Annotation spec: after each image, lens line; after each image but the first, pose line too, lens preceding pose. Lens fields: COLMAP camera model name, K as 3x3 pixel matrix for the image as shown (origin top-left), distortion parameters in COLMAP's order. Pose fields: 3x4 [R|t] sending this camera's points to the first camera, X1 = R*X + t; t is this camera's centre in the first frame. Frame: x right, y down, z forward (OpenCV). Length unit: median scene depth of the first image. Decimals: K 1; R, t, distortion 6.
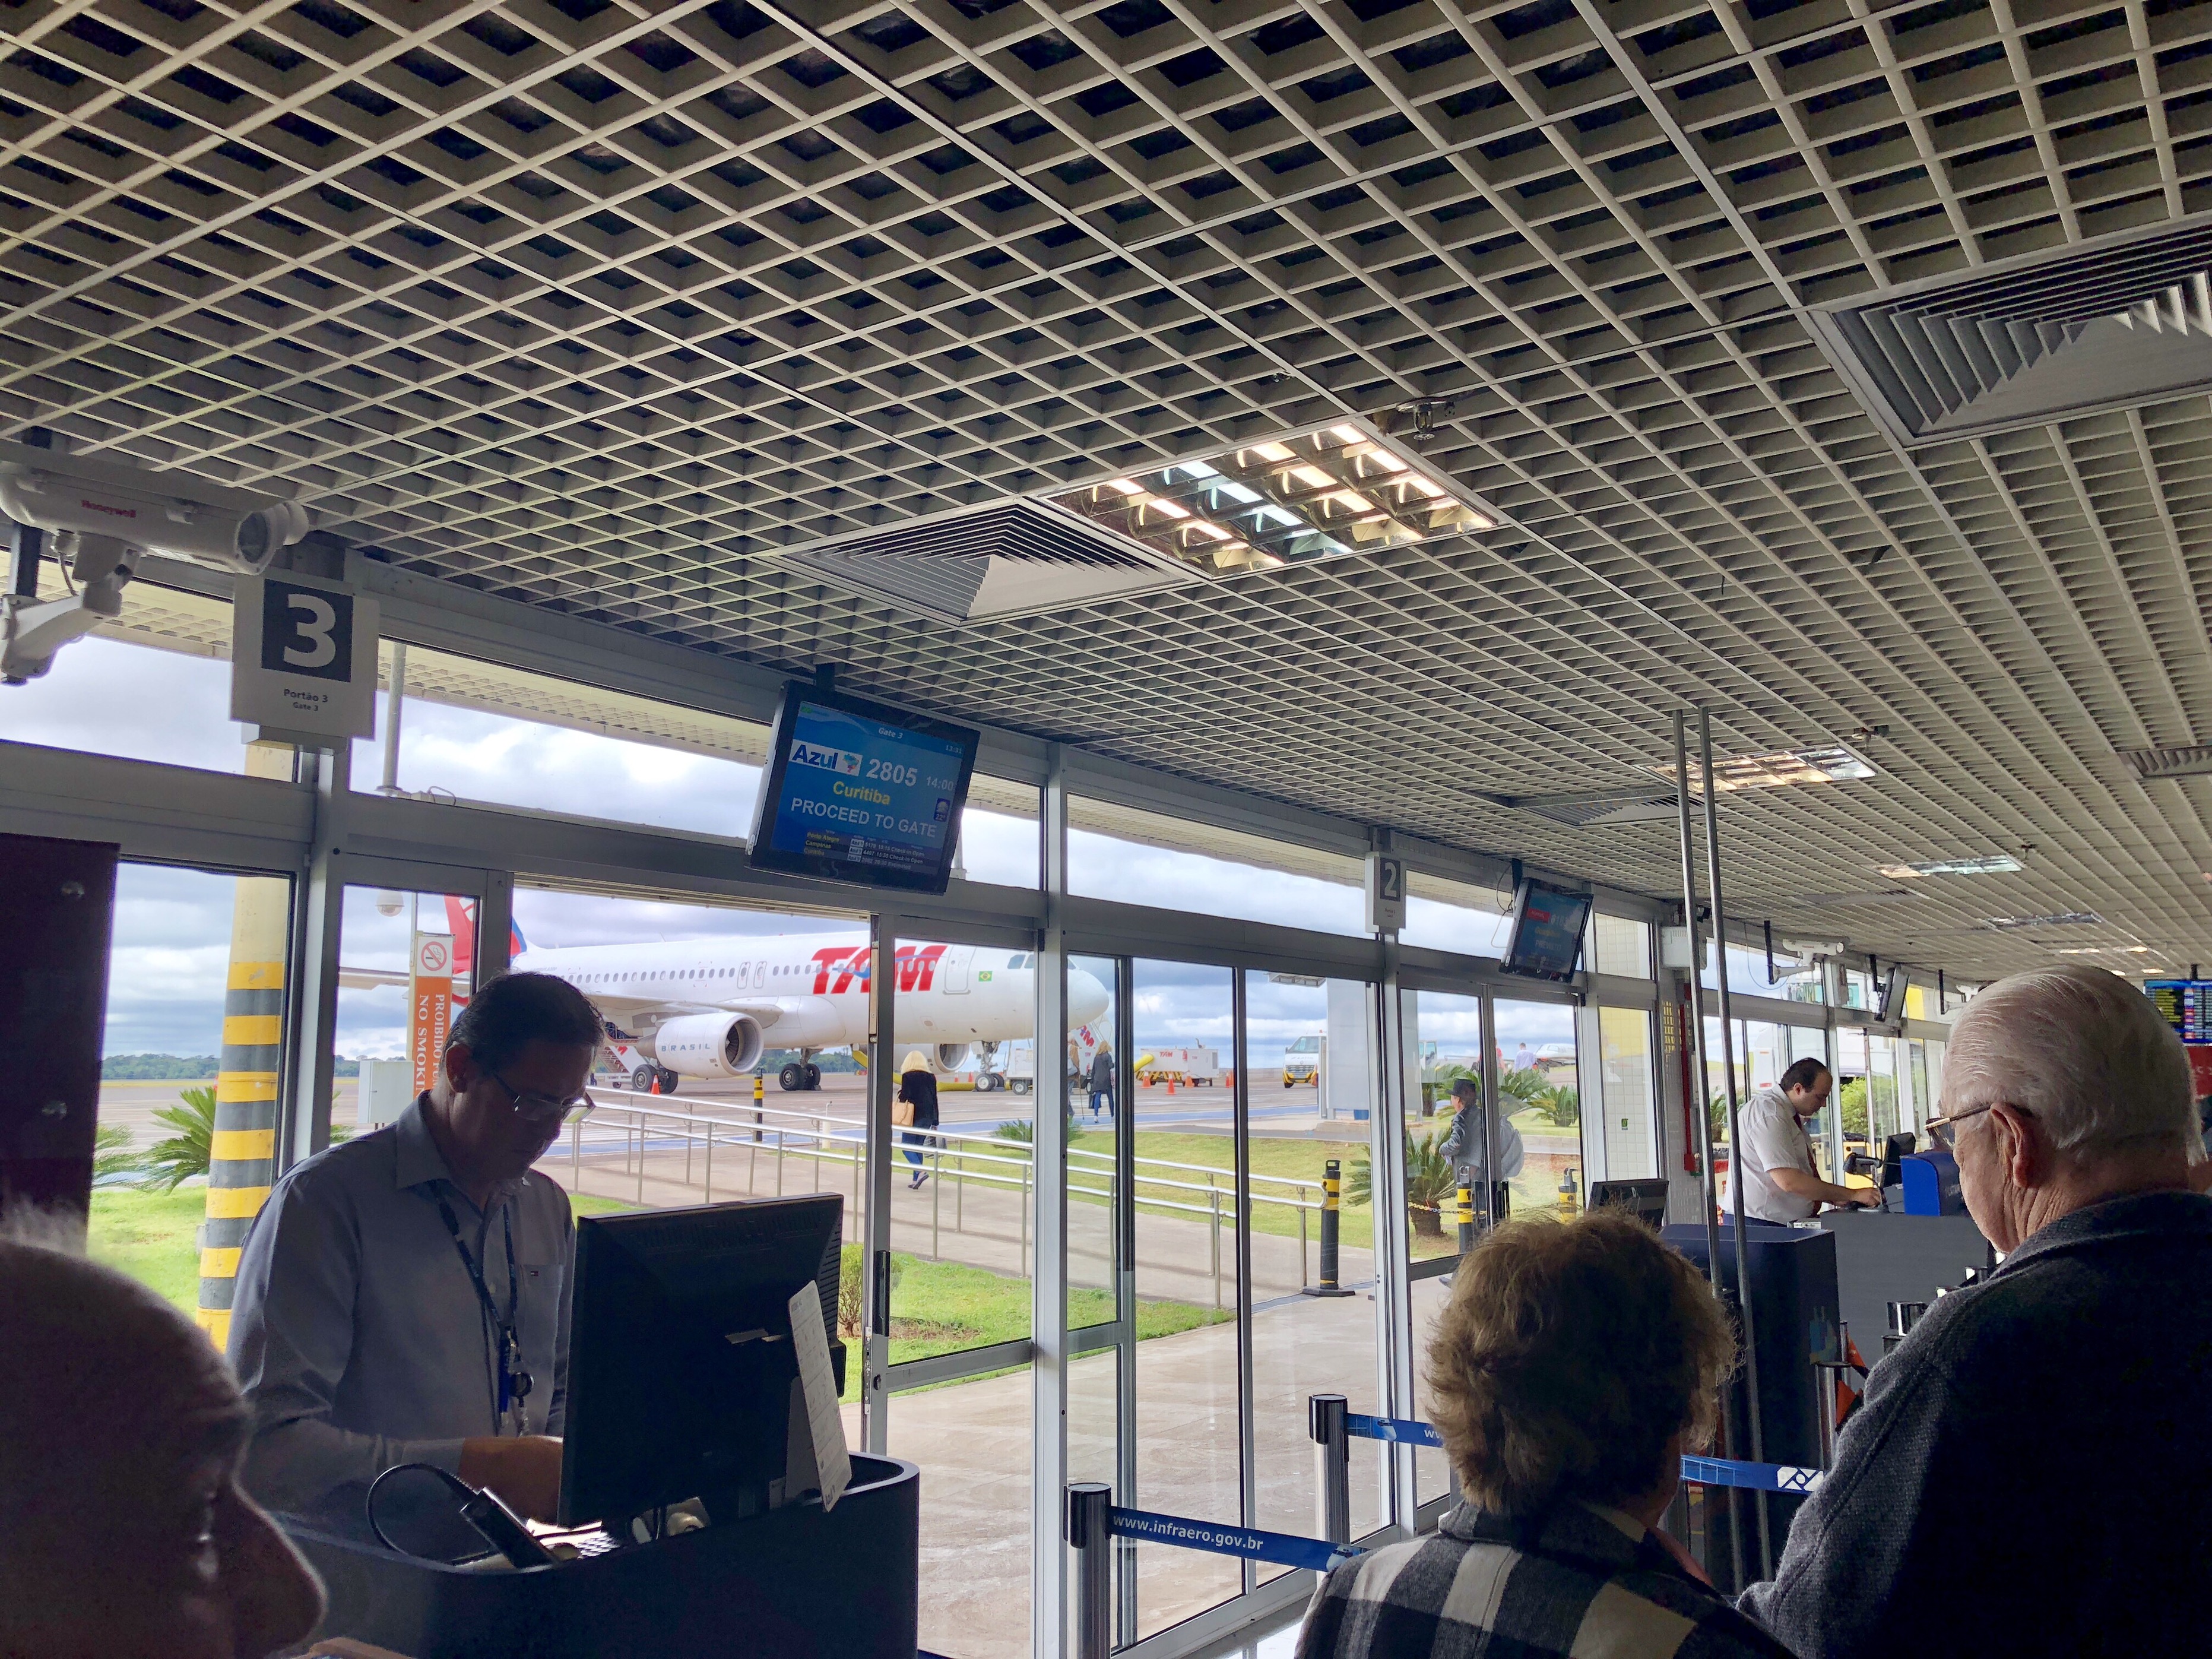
lens RADIAL K [[1797.3, 0, 1111.3], [0, 1797.3, 826.8], [0, 0, 1]] dist [0.056961, 0.002175]
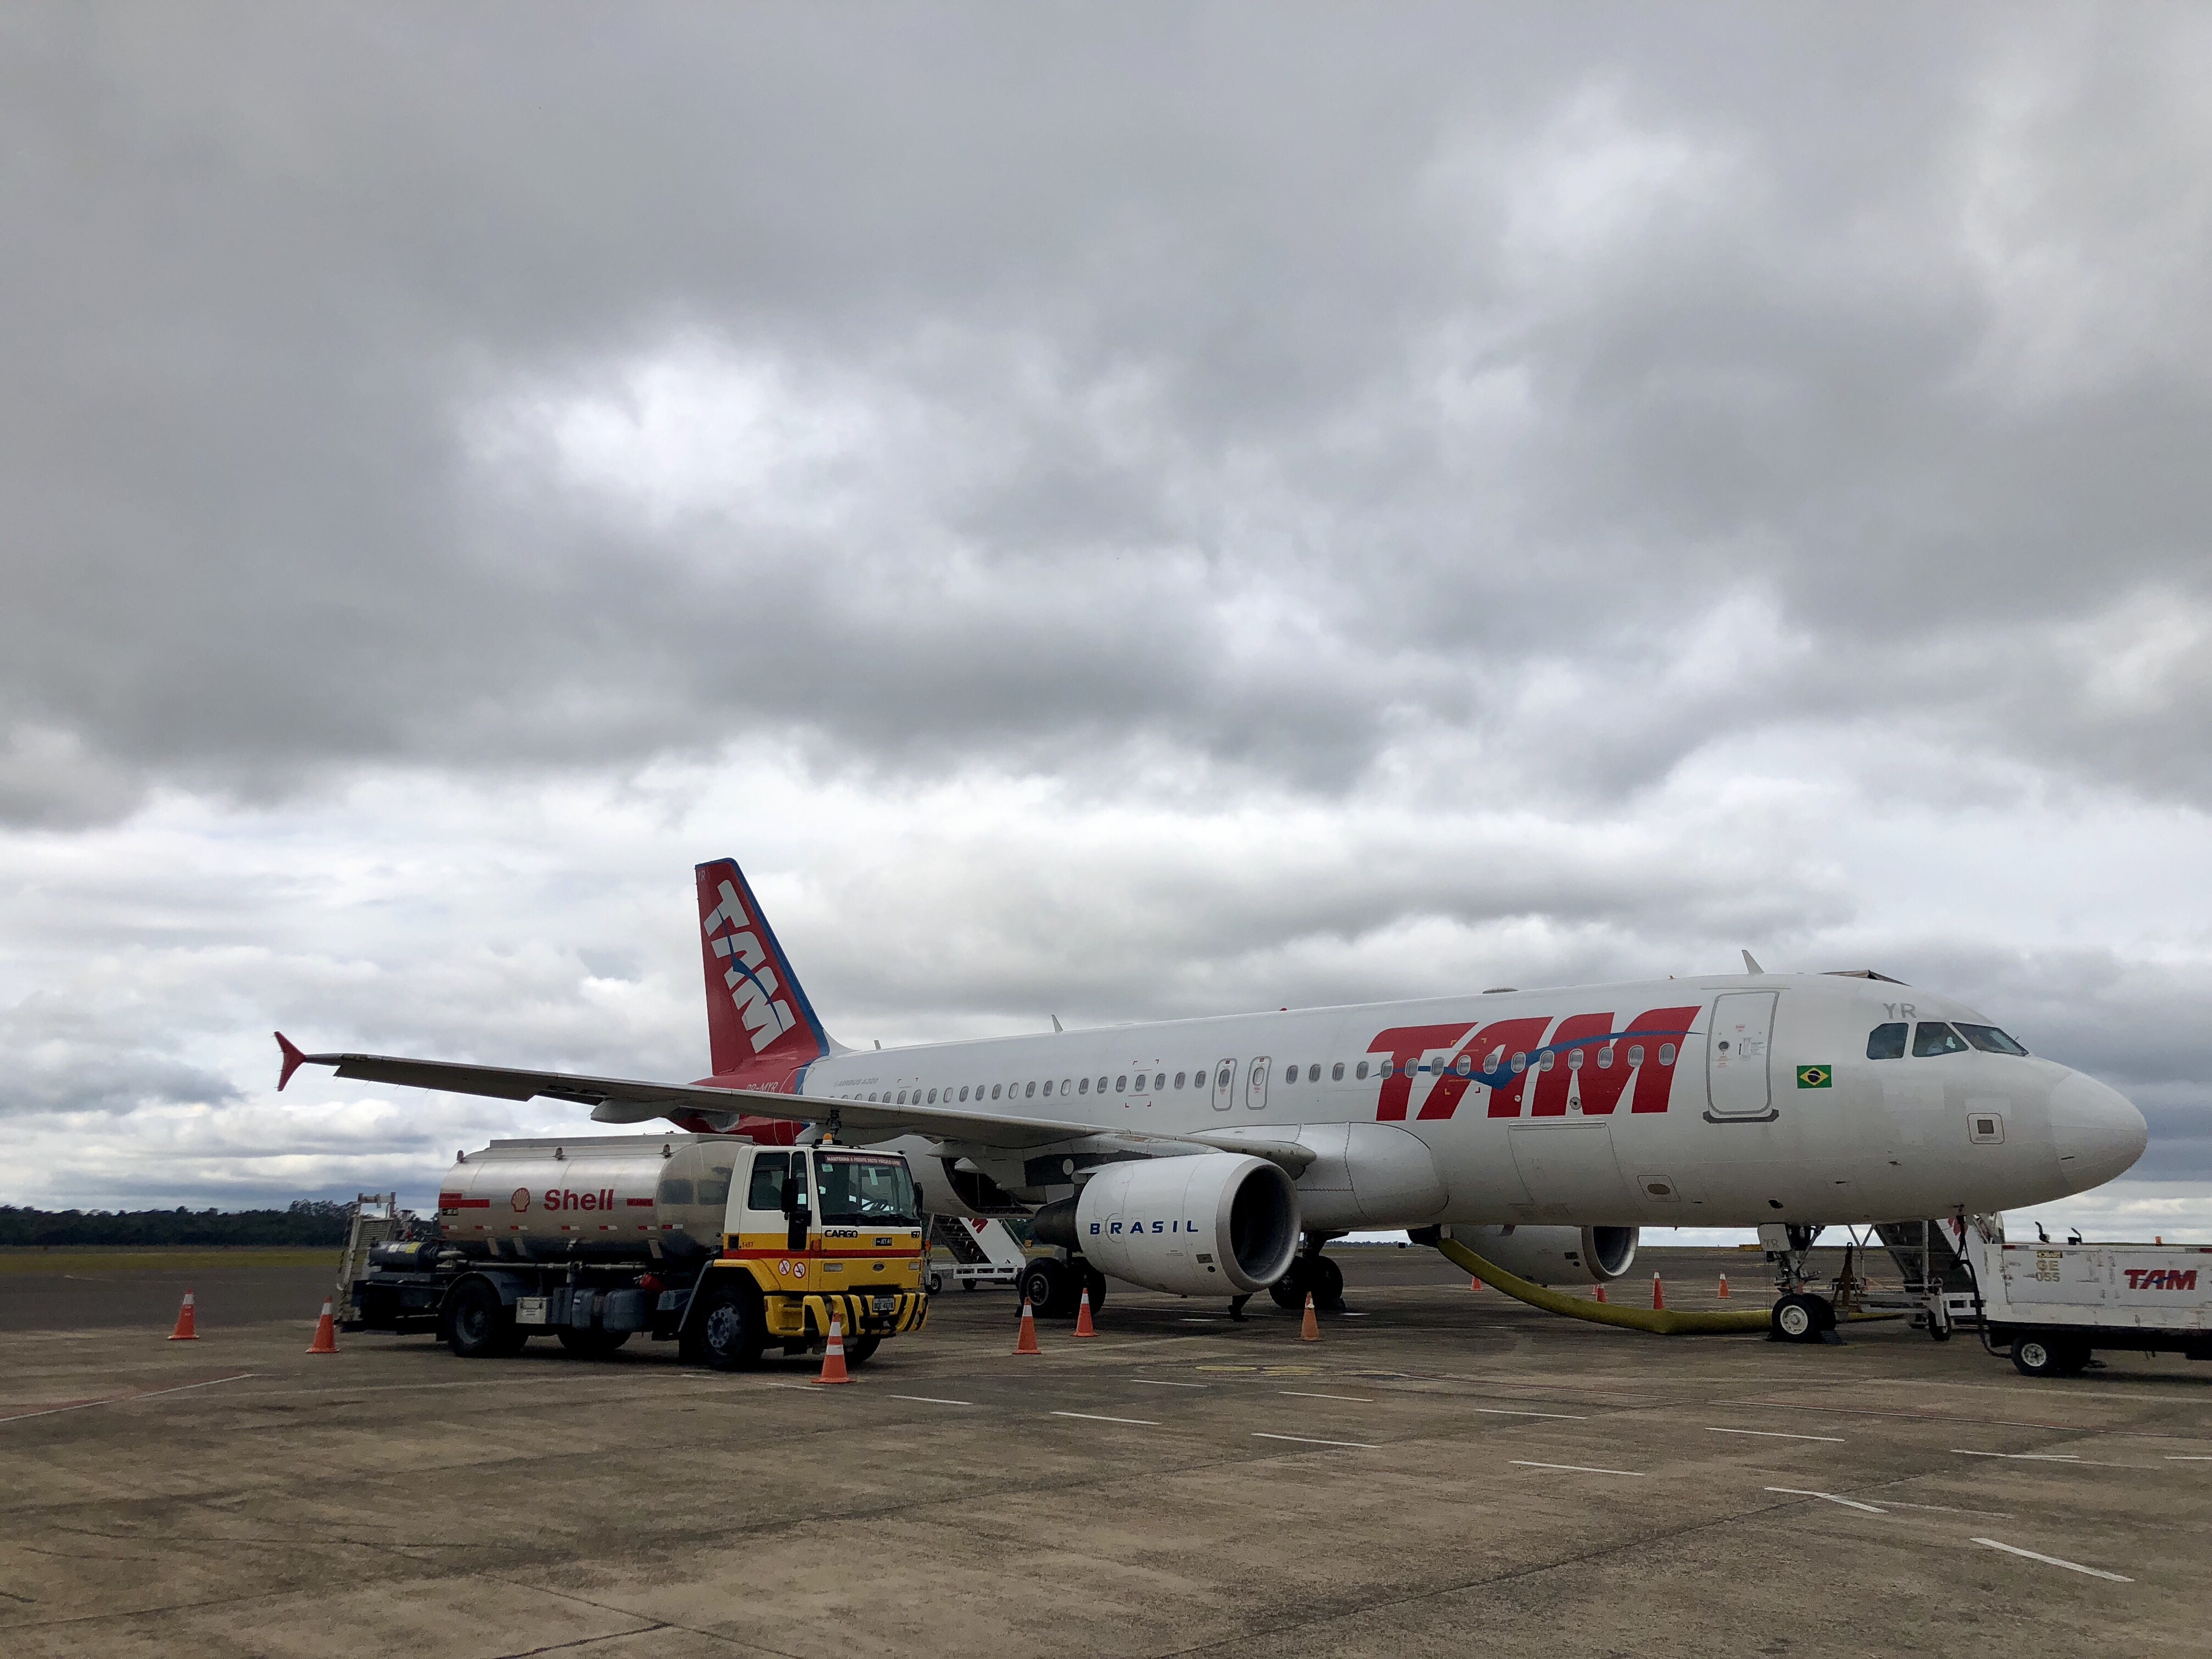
lens RADIAL K [[1797.3, 0, 1103.8], [0, 1797.3, 825.8], [0, 0, 1]] dist [0.056961, 0.002175]
pose [[0.985611, -0.025927, -0.167032, -0.155337], [0.010501, 0.995650, -0.092581, 0.058002], [0.168705, 0.089495, 0.981595, 0.499394]]
